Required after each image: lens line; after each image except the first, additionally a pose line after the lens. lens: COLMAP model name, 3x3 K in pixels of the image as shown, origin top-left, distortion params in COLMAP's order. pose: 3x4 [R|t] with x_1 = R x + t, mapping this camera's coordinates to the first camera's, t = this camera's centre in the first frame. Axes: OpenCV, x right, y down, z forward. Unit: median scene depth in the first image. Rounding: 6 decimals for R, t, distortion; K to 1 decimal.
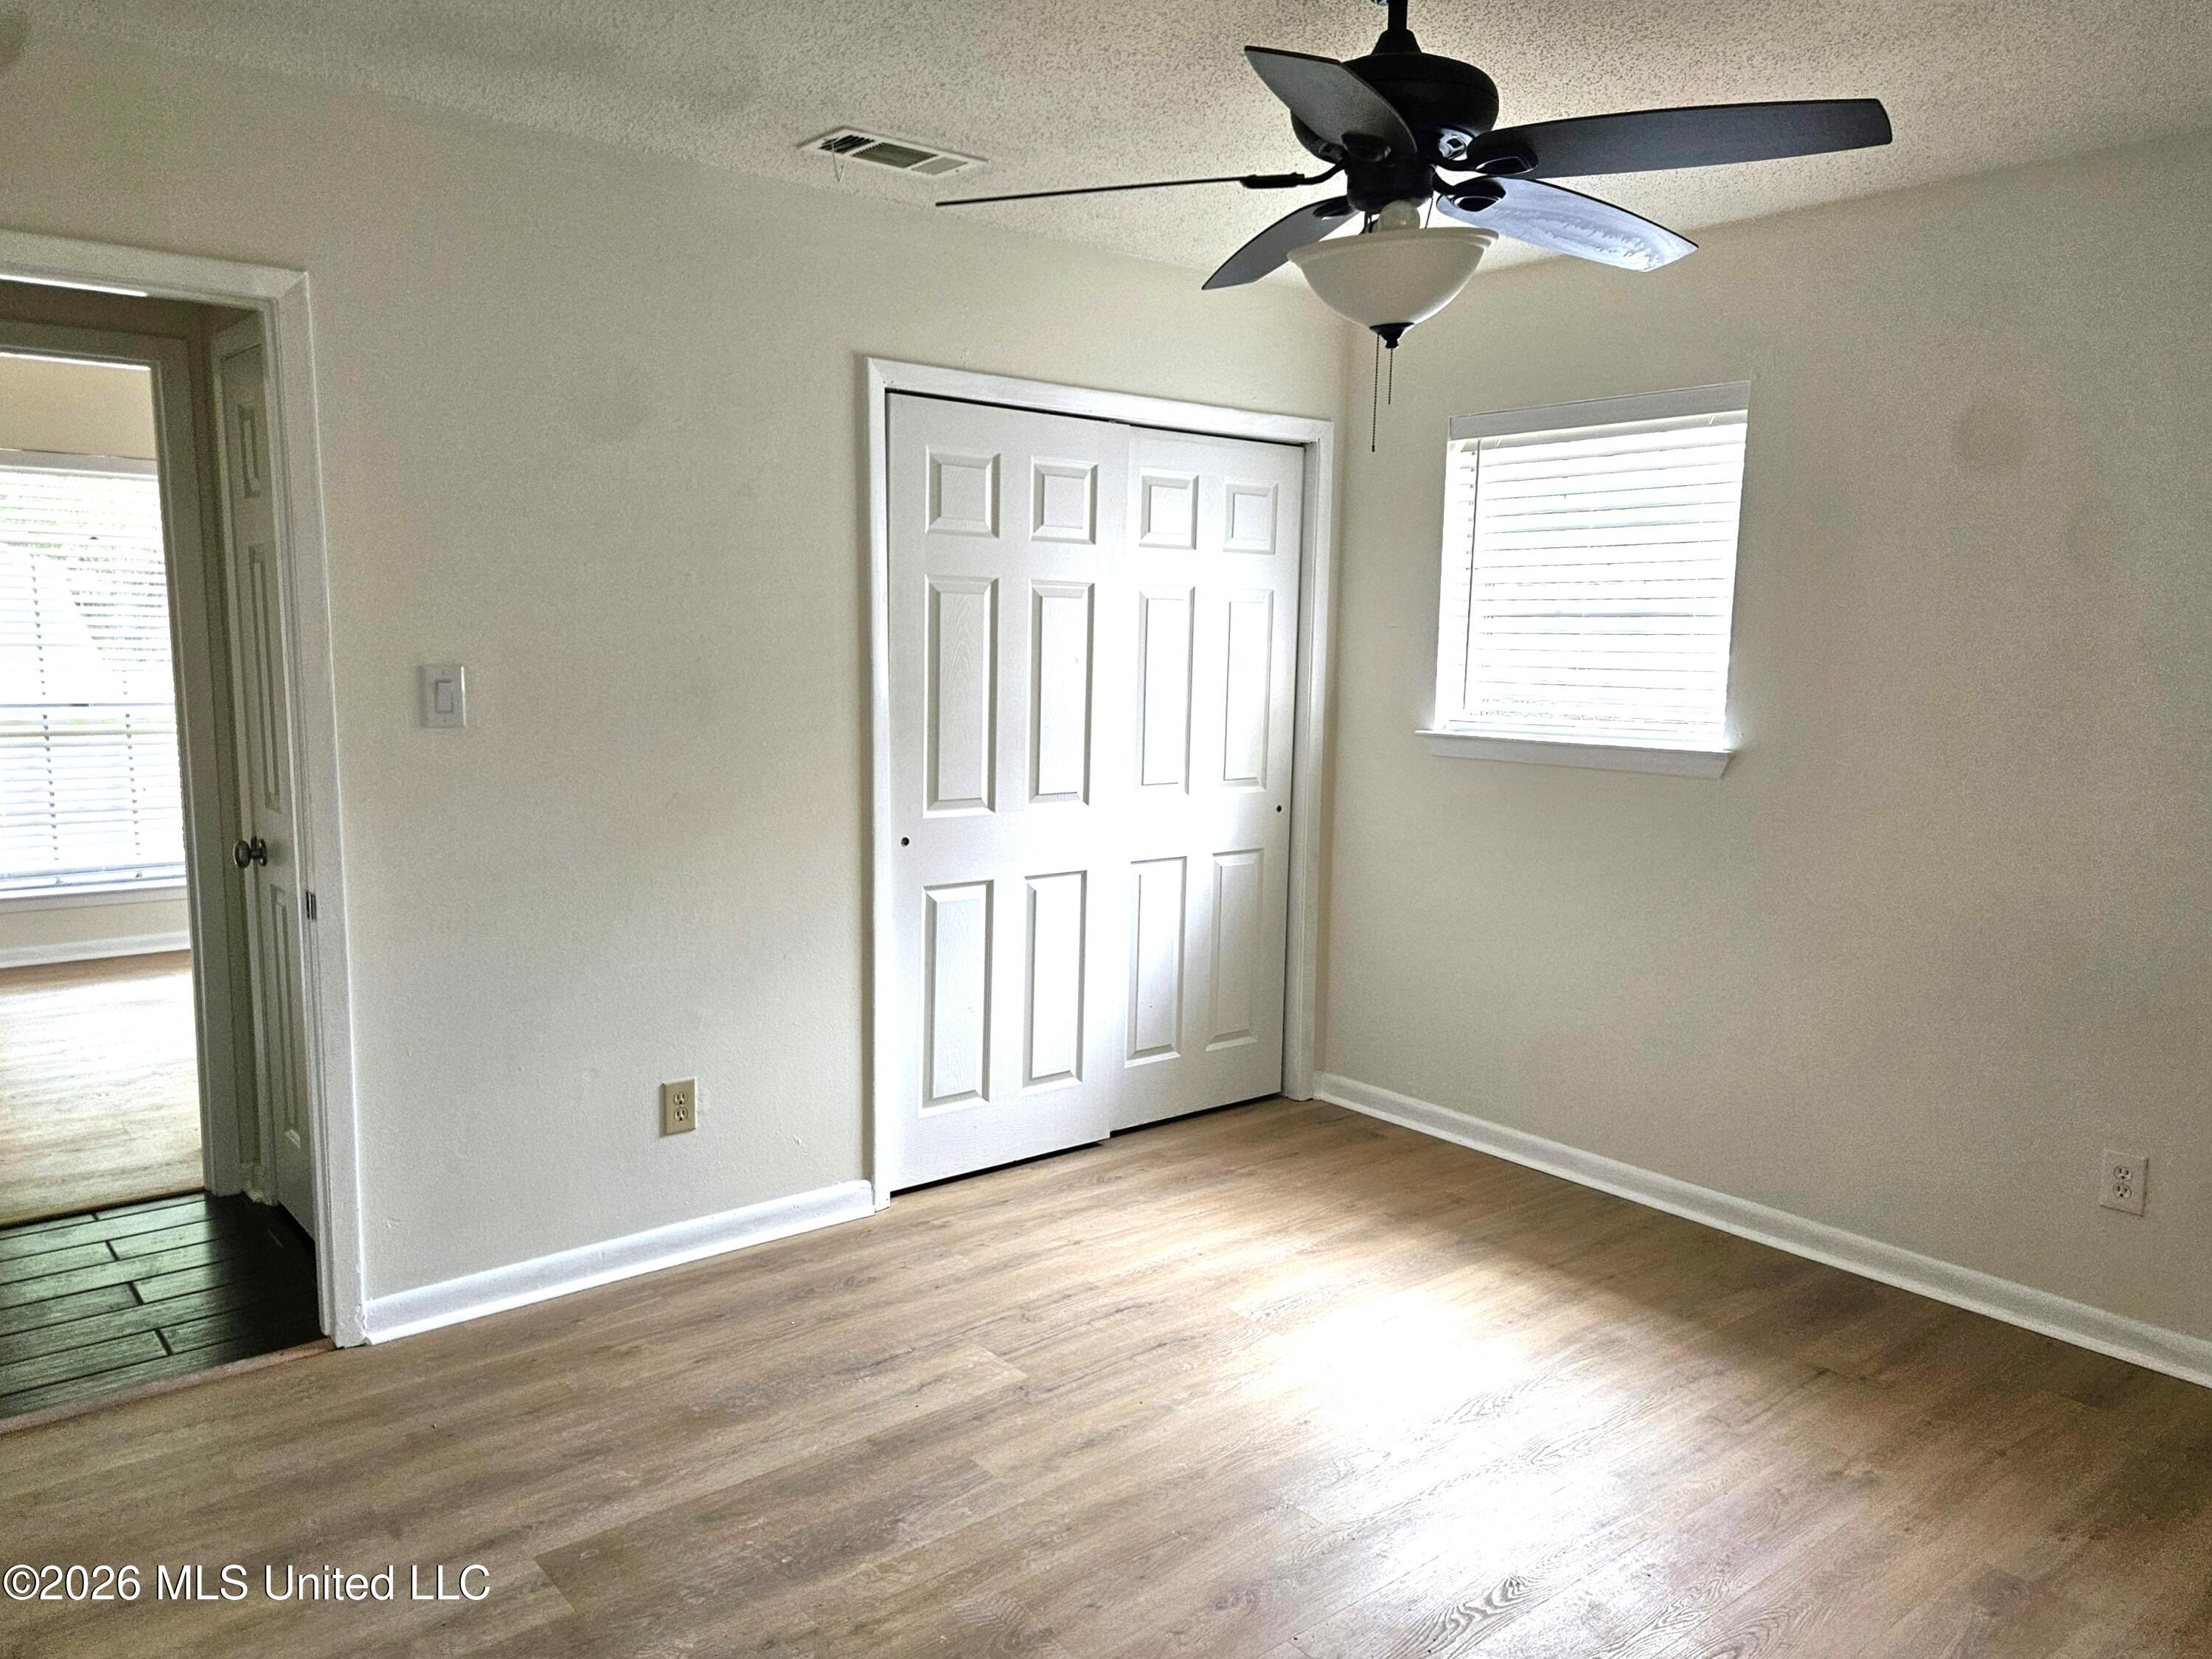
lens RADIAL K [[1529.5, 0, 1106.0], [0, 1529.5, 829.5], [0, 0, 1]] dist [0.002526, -0.001781]
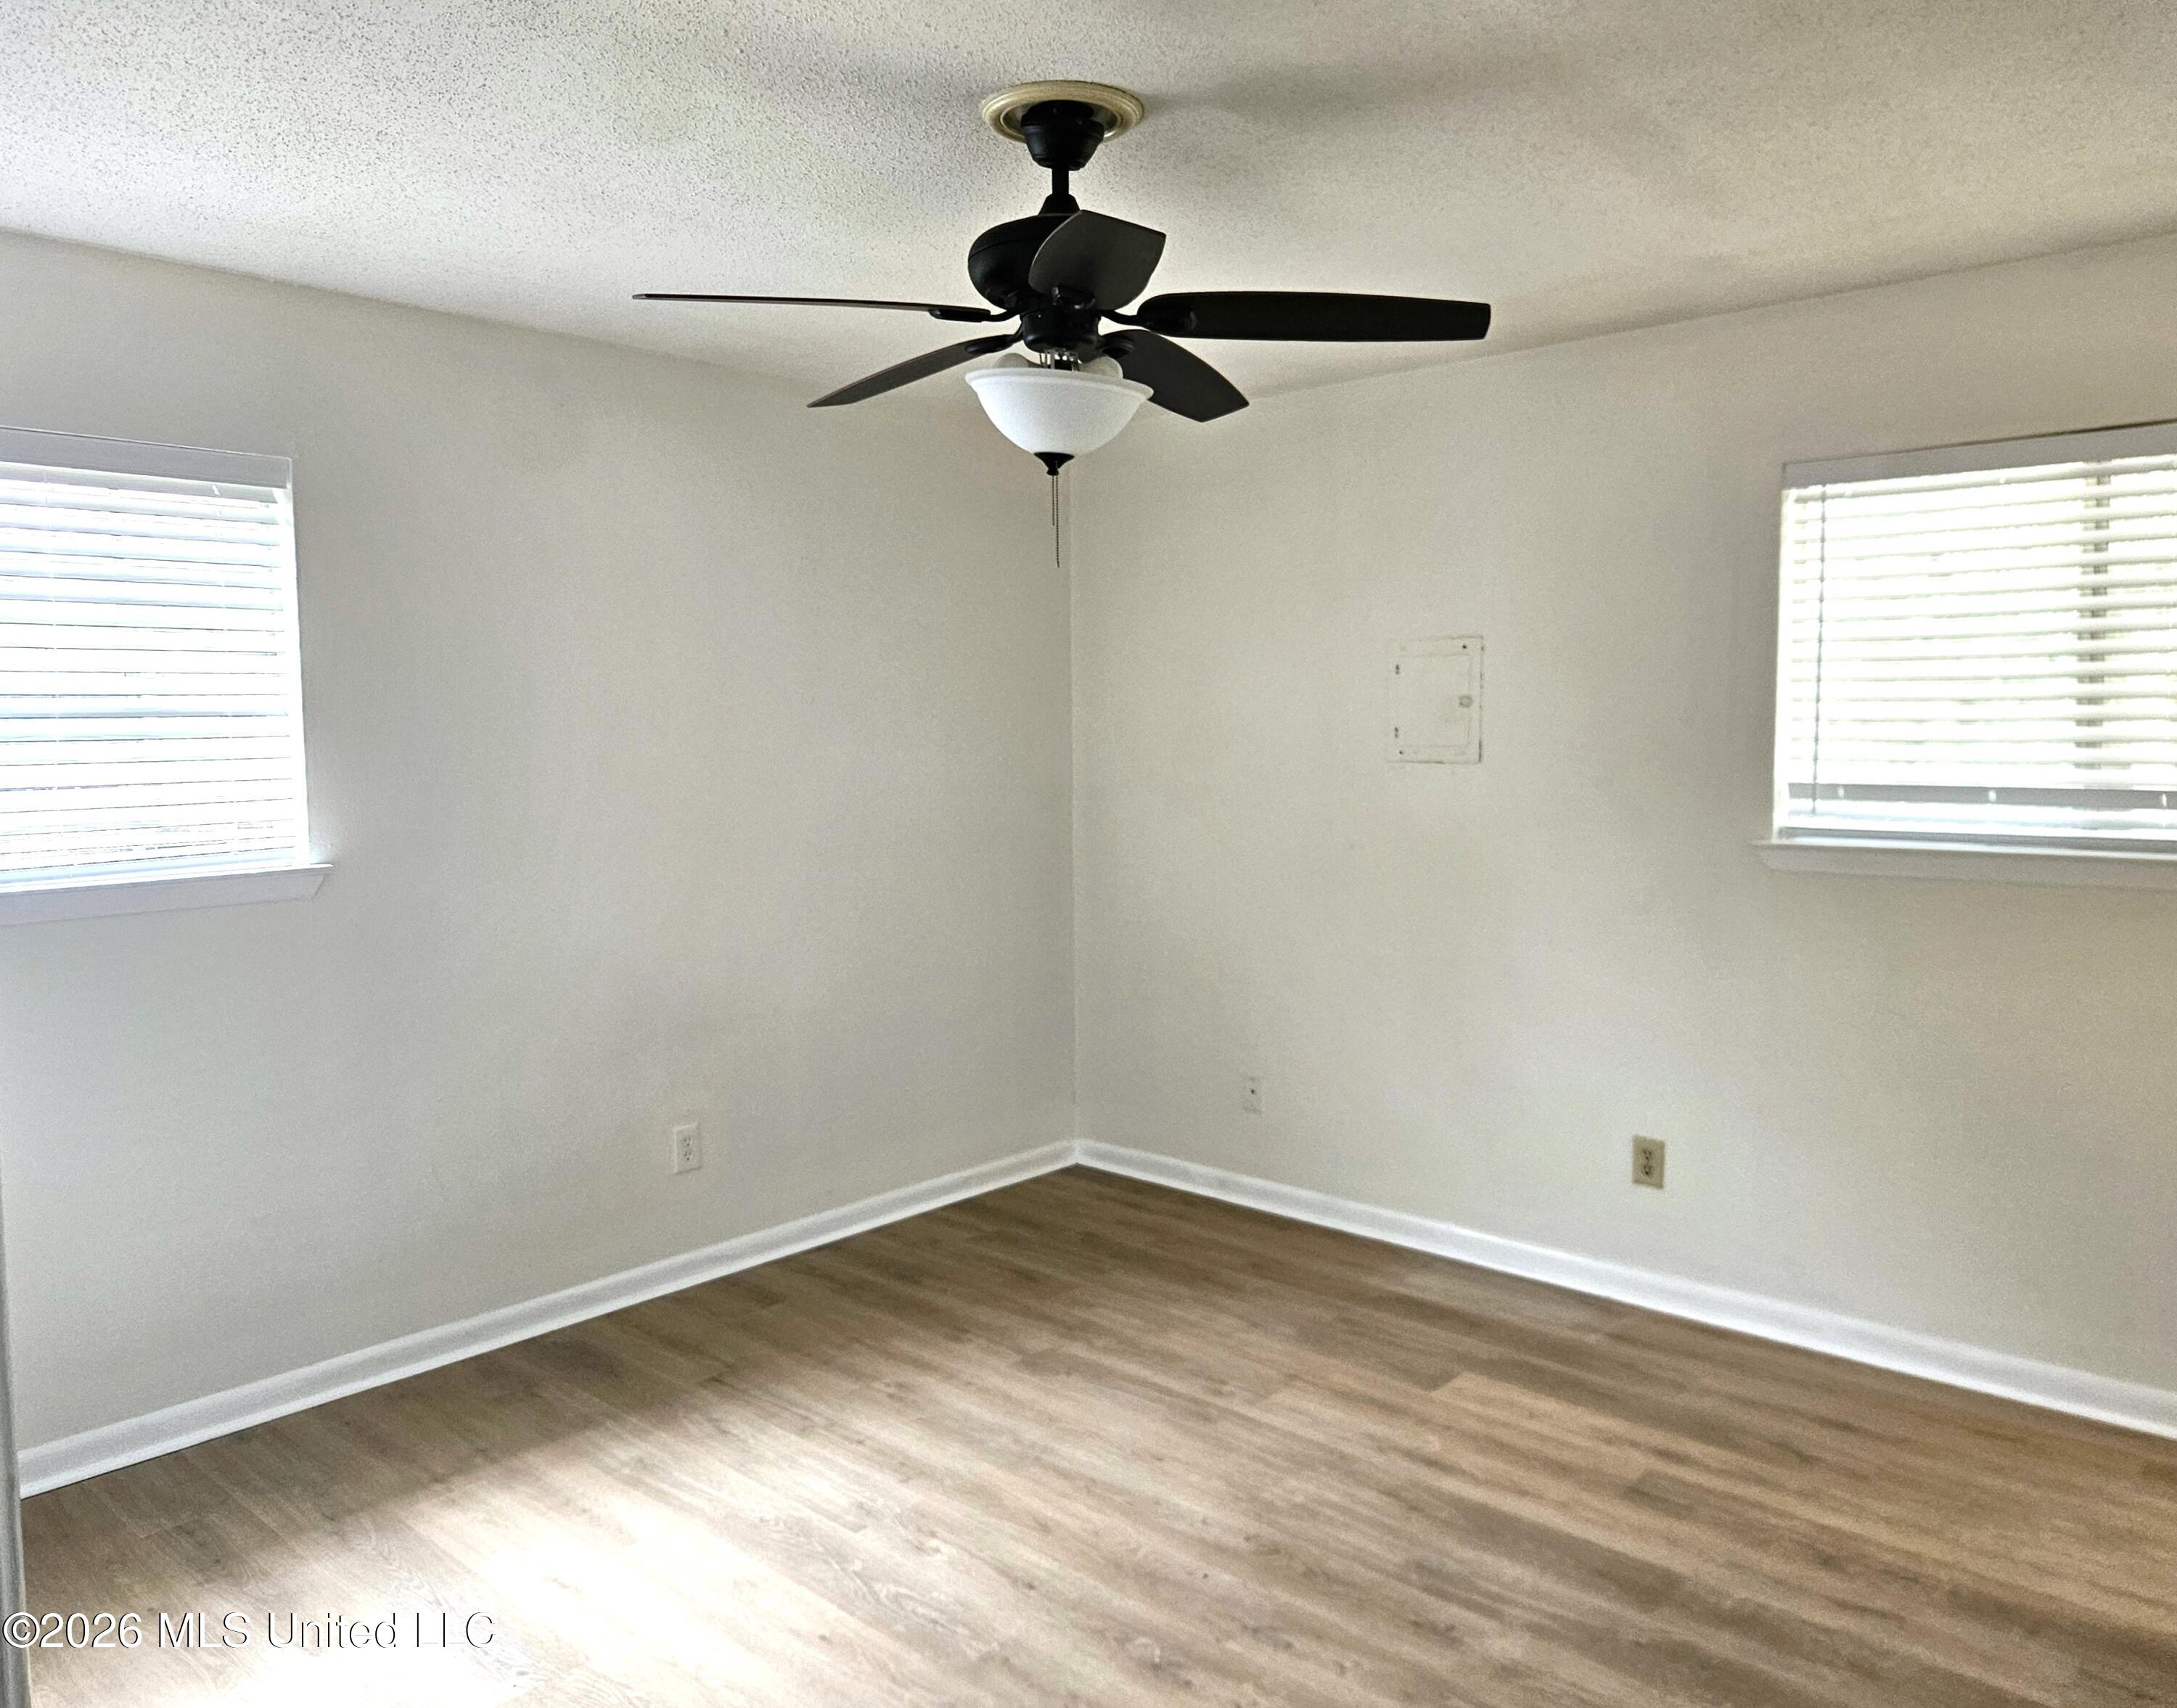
lens RADIAL K [[1574.1, 0, 1088.5], [0, 1574.1, 854.0], [0, 0, 1]] dist [-0.003554, 0.000189]
pose [[-0.129386, -0.101060, 0.986431, -0.628917], [0.137152, 0.983407, 0.118740, -0.118336], [-0.982063, 0.150654, -0.113379, 0.755984]]
